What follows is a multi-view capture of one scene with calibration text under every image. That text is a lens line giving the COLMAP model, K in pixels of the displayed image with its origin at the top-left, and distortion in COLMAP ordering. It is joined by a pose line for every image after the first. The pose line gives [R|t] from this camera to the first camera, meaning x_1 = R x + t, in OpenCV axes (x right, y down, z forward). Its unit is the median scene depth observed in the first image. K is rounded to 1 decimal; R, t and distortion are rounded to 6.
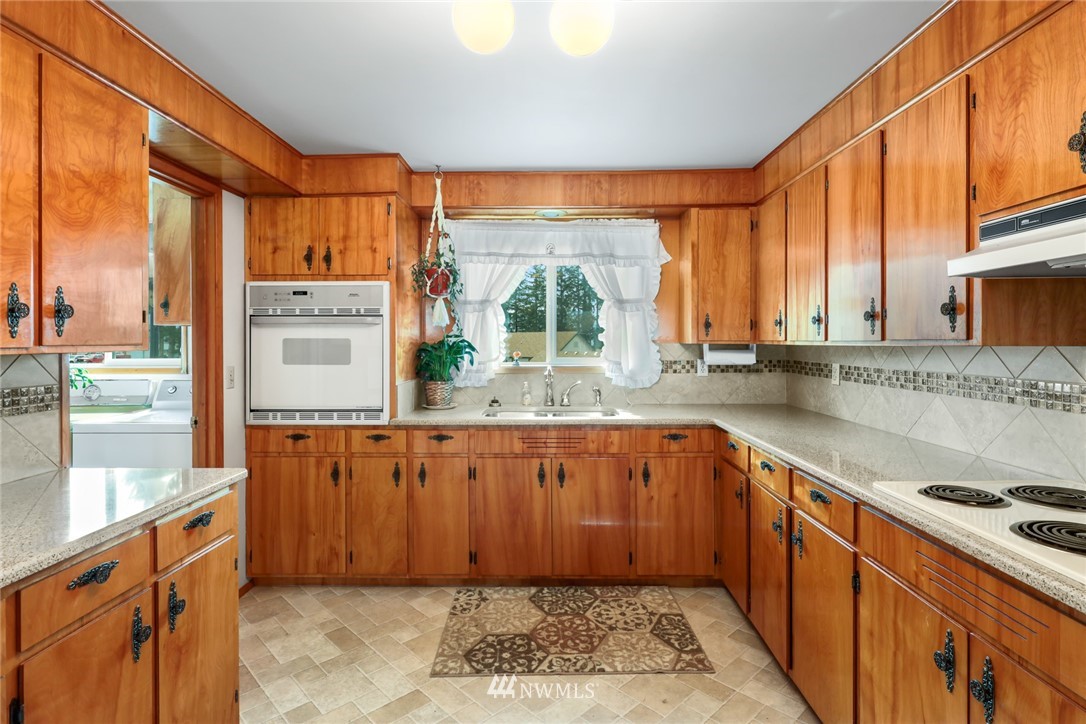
lens RADIAL K [[545.1, 0, 543.0], [0, 545.1, 340.8], [0, 0, 1]] dist [0.000669, -0.002136]
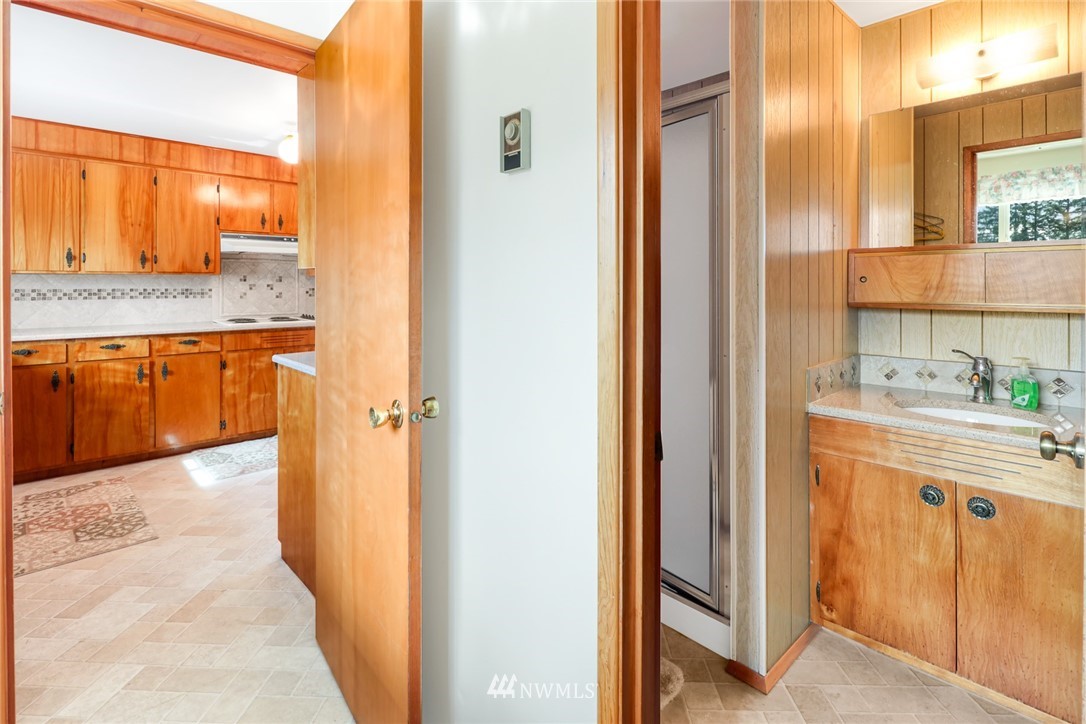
lens RADIAL K [[533.4, 0, 543.3], [0, 533.4, 284.0], [0, 0, 1]] dist [0.001256, 0.000241]
pose [[-0.699997, 0.003663, 0.714137, -1.260462], [0.001293, 0.999992, -0.003862, 0.037301], [-0.714145, -0.001780, -0.699996, 0.920732]]
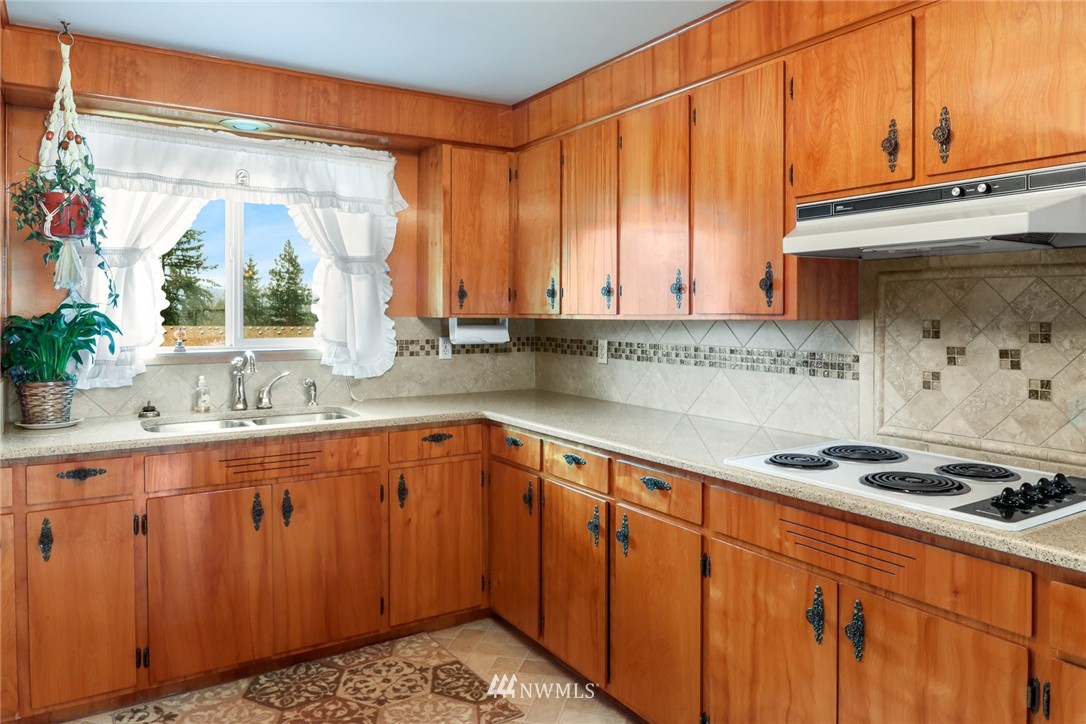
lens RADIAL K [[740.8, 0, 544.8], [0, 740.8, 314.6], [0, 0, 1]] dist [-0.007692, -0.006077]
pose [[0.836129, 0.000844, 0.548532, -0.207259], [-0.002176, 0.999996, 0.001778, -0.001601], [-0.548528, -0.002680, 0.836128, 0.034020]]
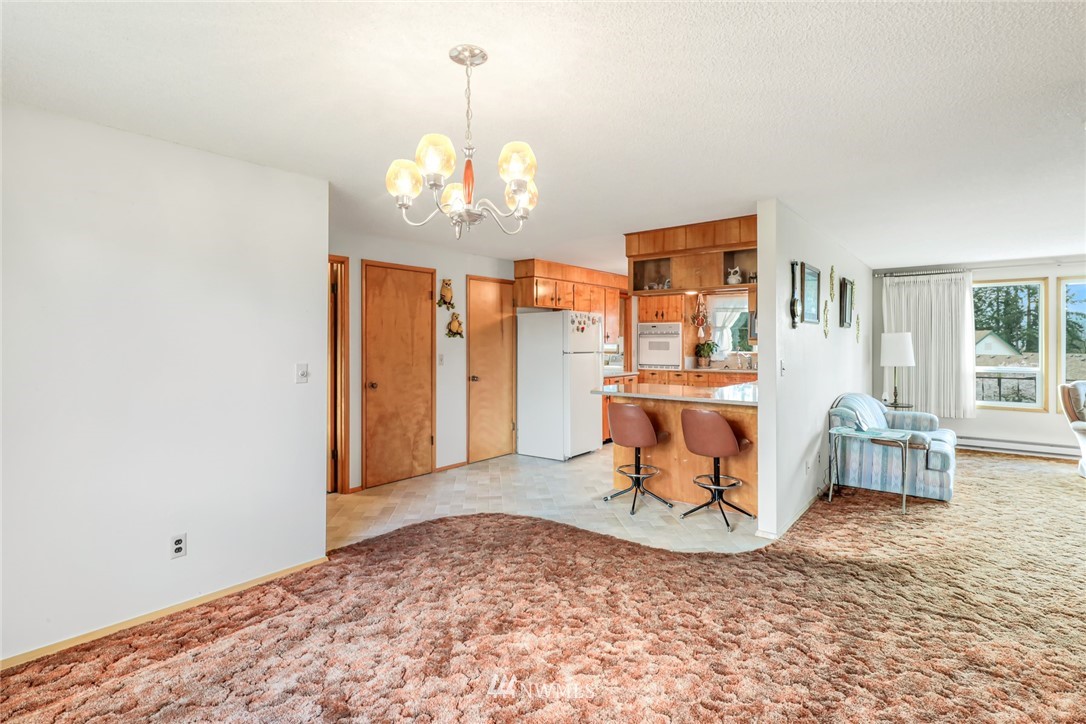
lens RADIAL K [[535.2, 0, 538.8], [0, 535.2, 342.3], [0, 0, 1]] dist [0.000459, -0.000204]
pose [[0.785282, 0.003530, -0.619129, 0.903839], [-0.002287, 0.999993, 0.002801, -0.006497], [0.619134, -0.000783, 0.785285, -1.753989]]
